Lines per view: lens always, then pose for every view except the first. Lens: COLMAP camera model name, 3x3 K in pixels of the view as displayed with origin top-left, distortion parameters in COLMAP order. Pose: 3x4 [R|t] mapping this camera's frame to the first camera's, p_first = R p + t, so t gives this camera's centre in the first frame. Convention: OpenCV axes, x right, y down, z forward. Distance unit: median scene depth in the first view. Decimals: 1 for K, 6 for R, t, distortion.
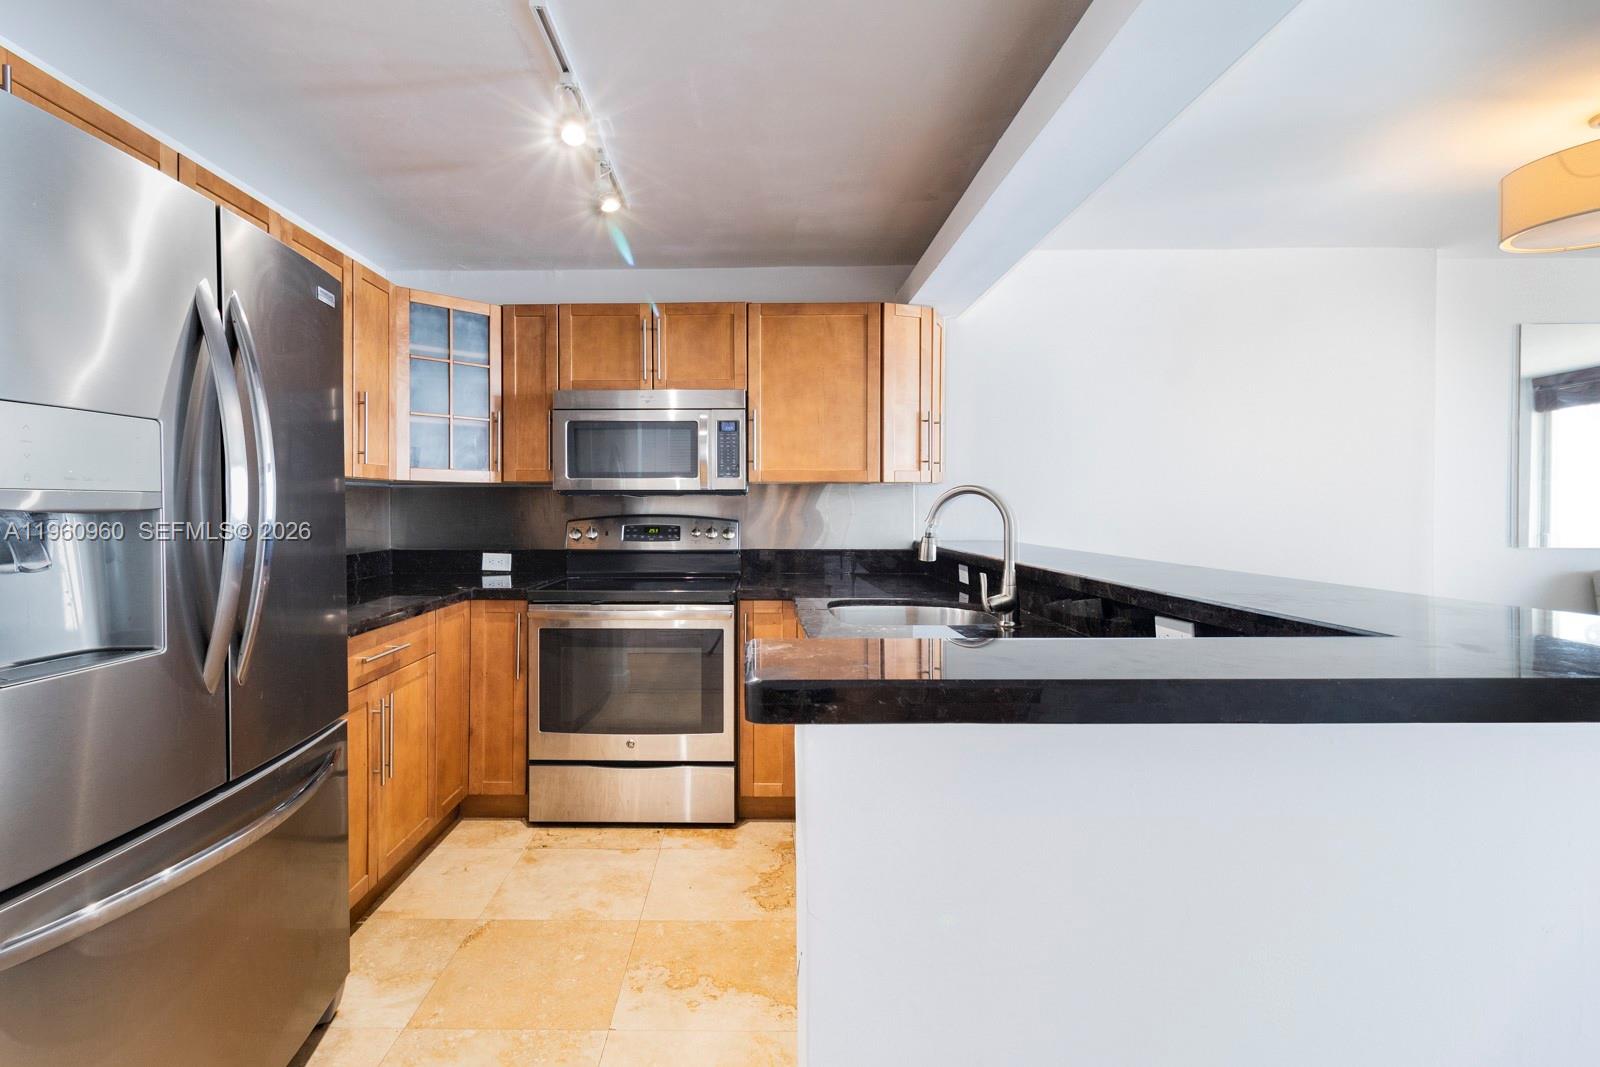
lens RADIAL K [[742.0, 0, 764.7], [0, 742.0, 519.2], [0, 0, 1]] dist [0.001960, 0.000295]
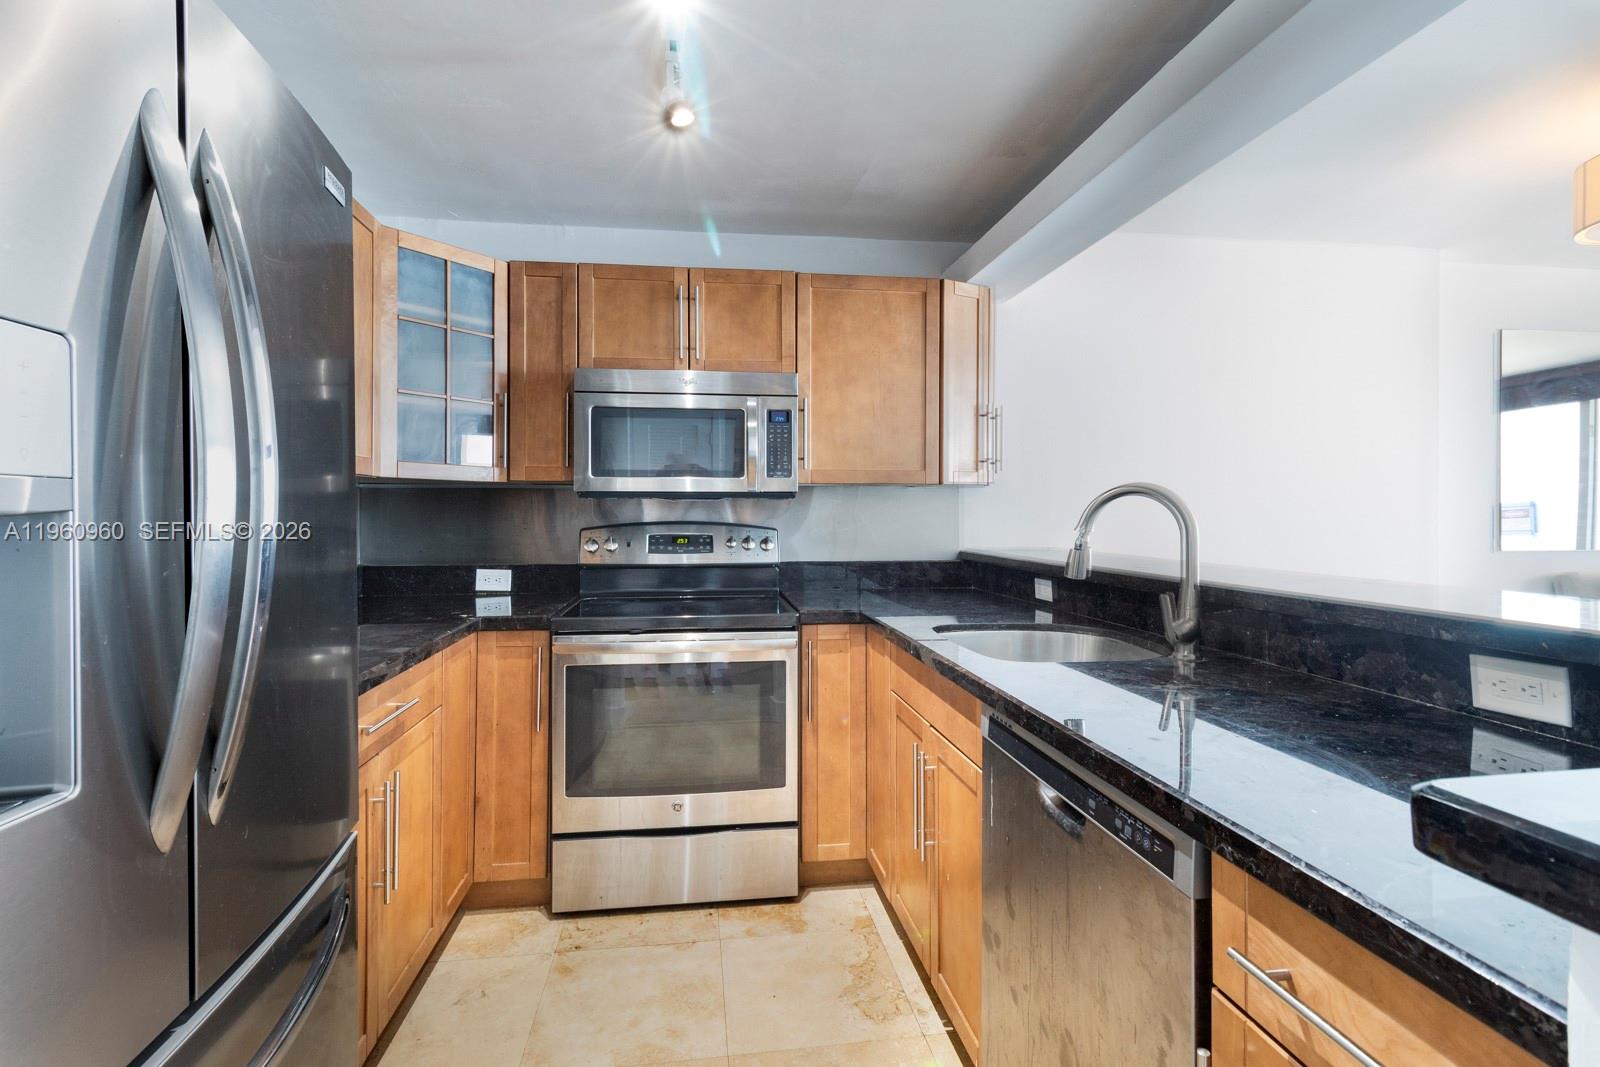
lens RADIAL K [[742.0, 0, 764.7], [0, 742.0, 519.2], [0, 0, 1]] dist [0.001960, 0.000295]
pose [[0.995764, -0.000581, 0.091940, -0.152792], [0.001428, 0.999957, -0.009153, -0.001385], [-0.091930, 0.009246, 0.995723, 0.178187]]
